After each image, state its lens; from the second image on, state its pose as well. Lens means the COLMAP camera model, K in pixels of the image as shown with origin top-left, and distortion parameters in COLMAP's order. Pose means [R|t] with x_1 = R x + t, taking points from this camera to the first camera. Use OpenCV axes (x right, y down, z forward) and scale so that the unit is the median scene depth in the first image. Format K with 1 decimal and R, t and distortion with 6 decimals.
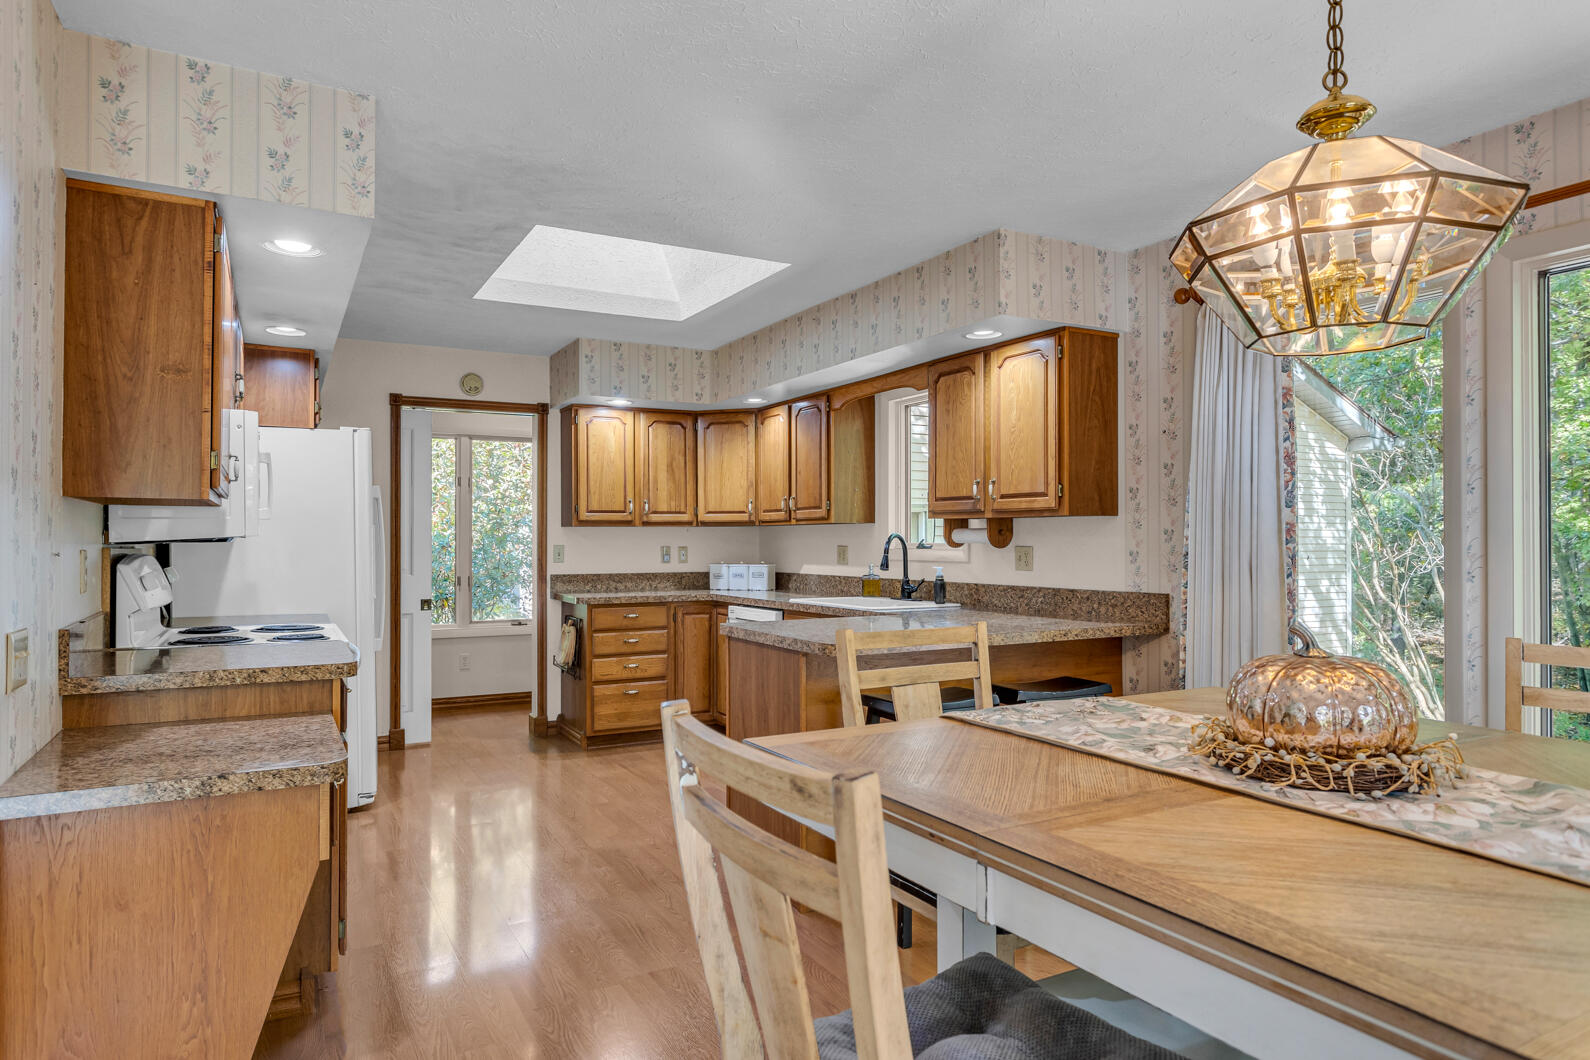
lens RADIAL K [[998.5, 0, 795.0], [0, 998.5, 530.0], [0, 0, 1]] dist [-0.002962, -0.000289]
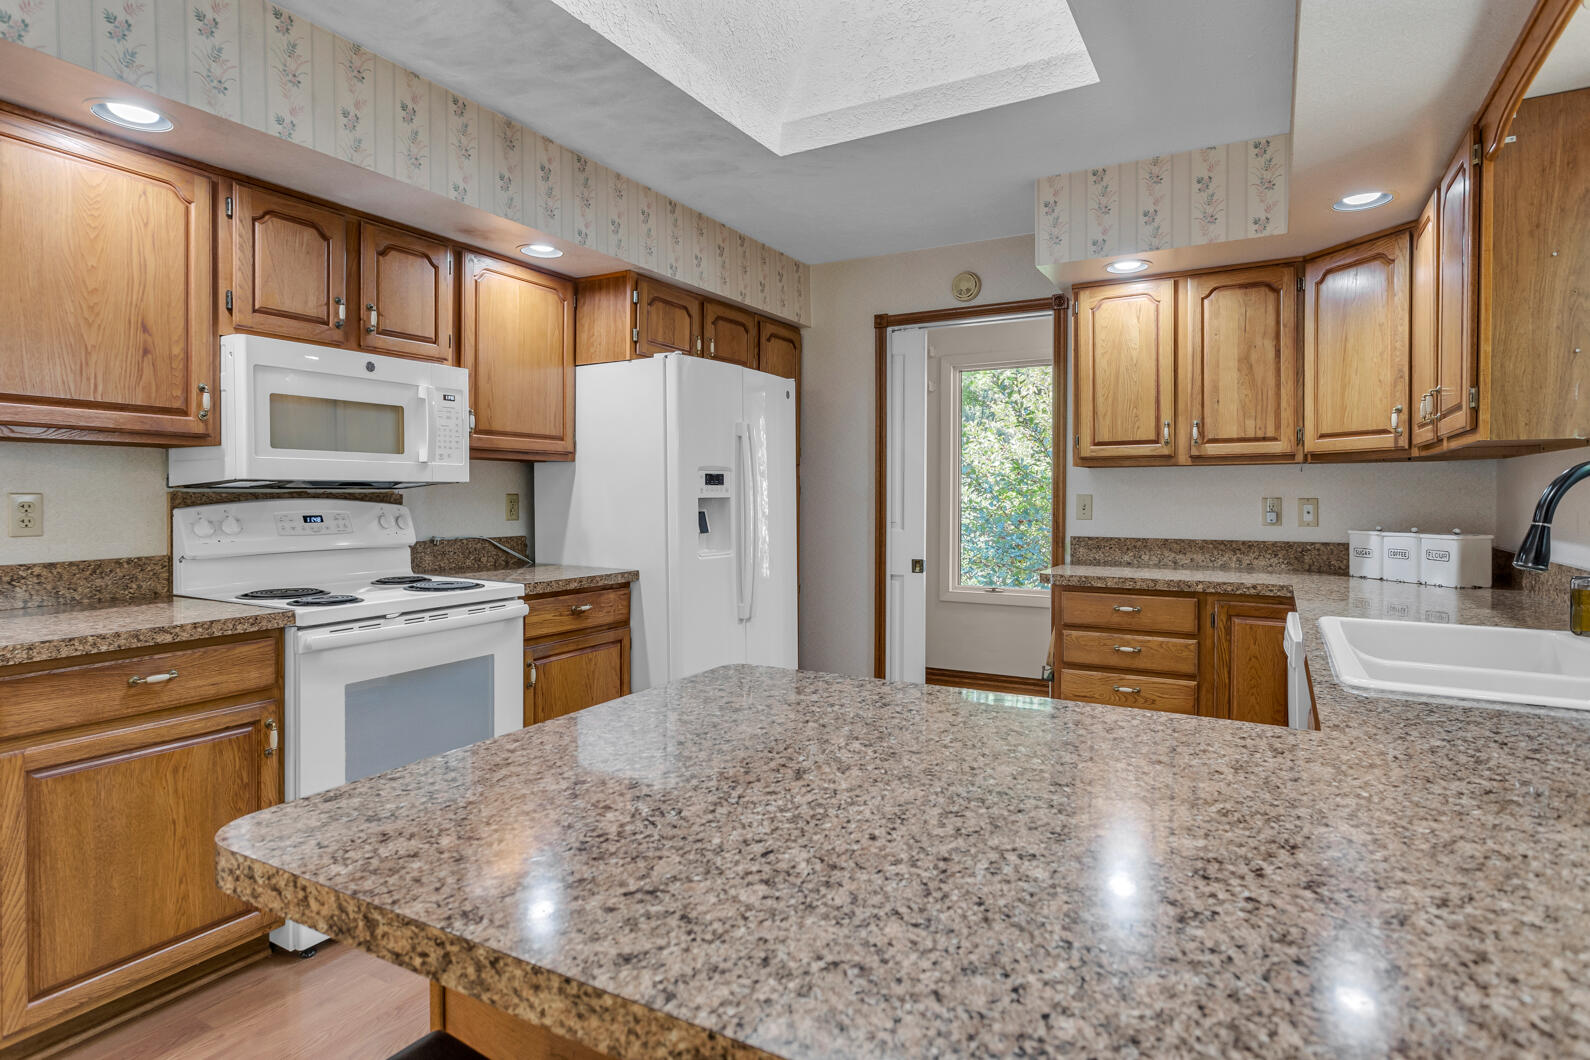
lens RADIAL K [[866.9, 0, 761.1], [0, 866.9, 501.7], [0, 0, 1]] dist [0.015080, 0.000007]
pose [[0.519332, 0.010608, -0.854507, 0.173842], [0.006890, 0.999838, 0.016600, 0.008959], [0.854545, -0.014509, 0.519175, 0.518462]]
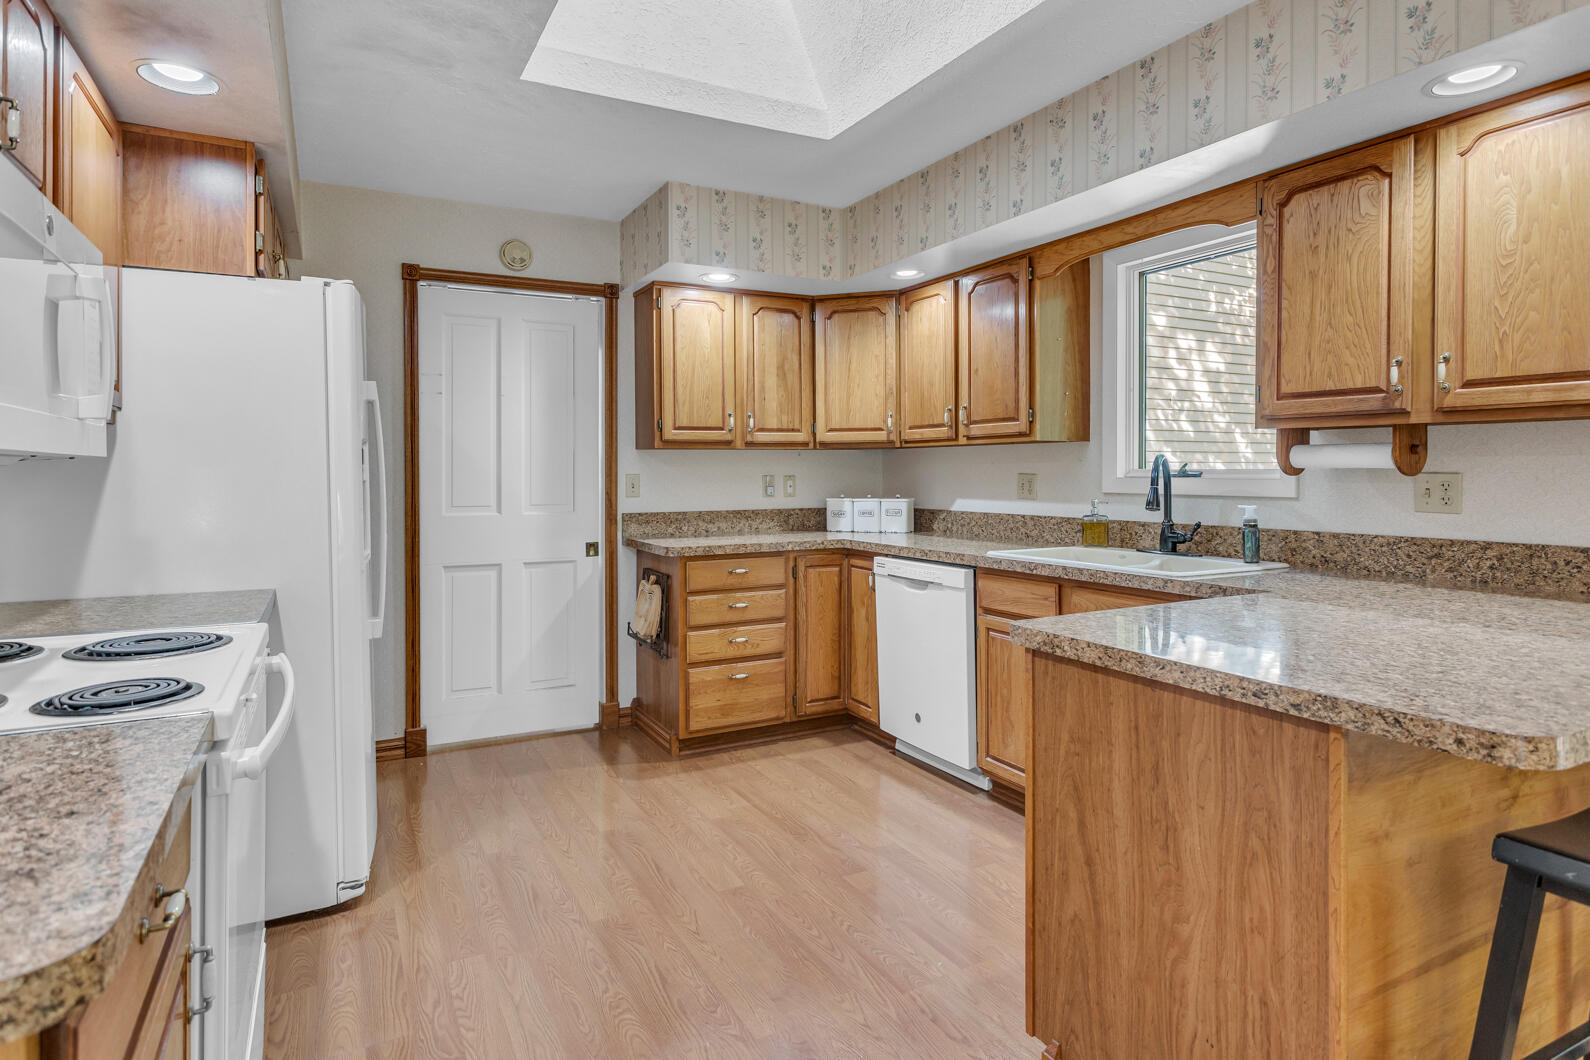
lens RADIAL K [[887.5, 0, 798.5], [0, 887.5, 469.3], [0, 0, 1]] dist [0.001923, 0.000516]
pose [[0.999992, -0.002573, 0.003079, -0.120278], [0.002546, 0.999958, 0.008845, 0.006427], [-0.003101, -0.008837, 0.999956, 0.350148]]
